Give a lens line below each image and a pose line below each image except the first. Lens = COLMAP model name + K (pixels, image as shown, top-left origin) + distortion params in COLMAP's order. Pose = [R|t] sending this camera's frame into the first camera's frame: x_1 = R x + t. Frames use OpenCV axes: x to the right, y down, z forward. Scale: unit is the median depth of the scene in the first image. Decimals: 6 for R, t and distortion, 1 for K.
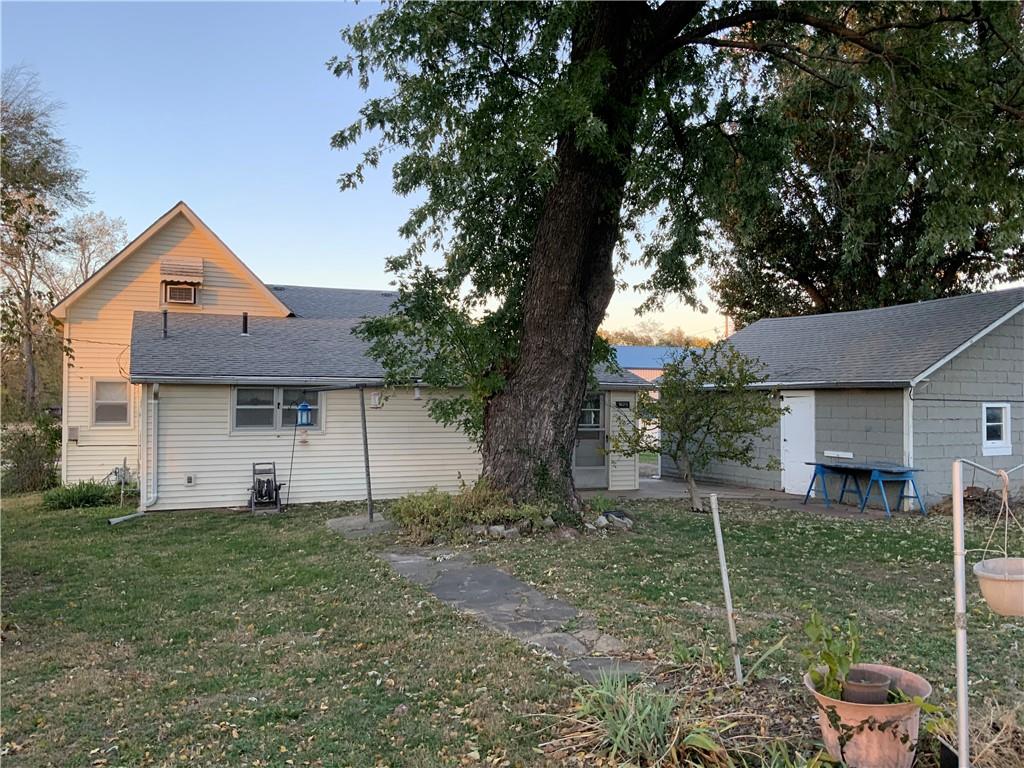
lens RADIAL K [[834.8, 0, 512.0], [0, 834.8, 384.0], [0, 0, 1]] dist [0.009304, -0.003598]
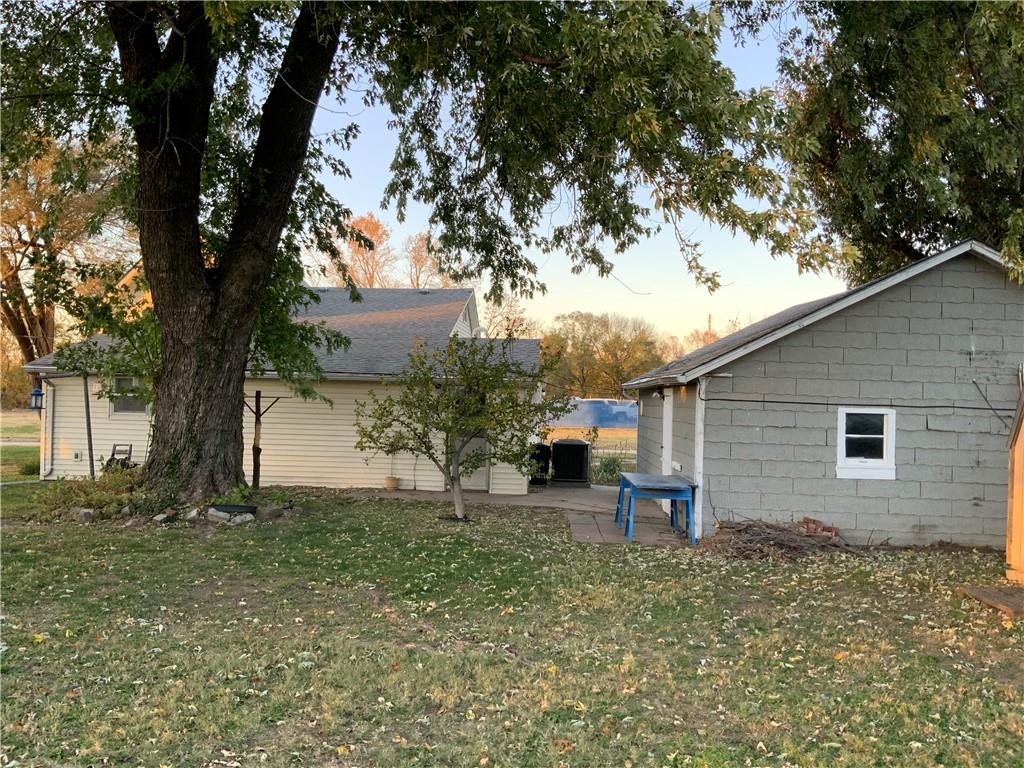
lens RADIAL K [[834.8, 0, 512.0], [0, 834.8, 384.0], [0, 0, 1]] dist [0.009304, -0.003598]
pose [[0.902158, 0.012882, -0.431213, 0.621125], [-0.013731, 0.999905, 0.001144, 0.005001], [0.431187, 0.004889, 0.902249, 0.200656]]
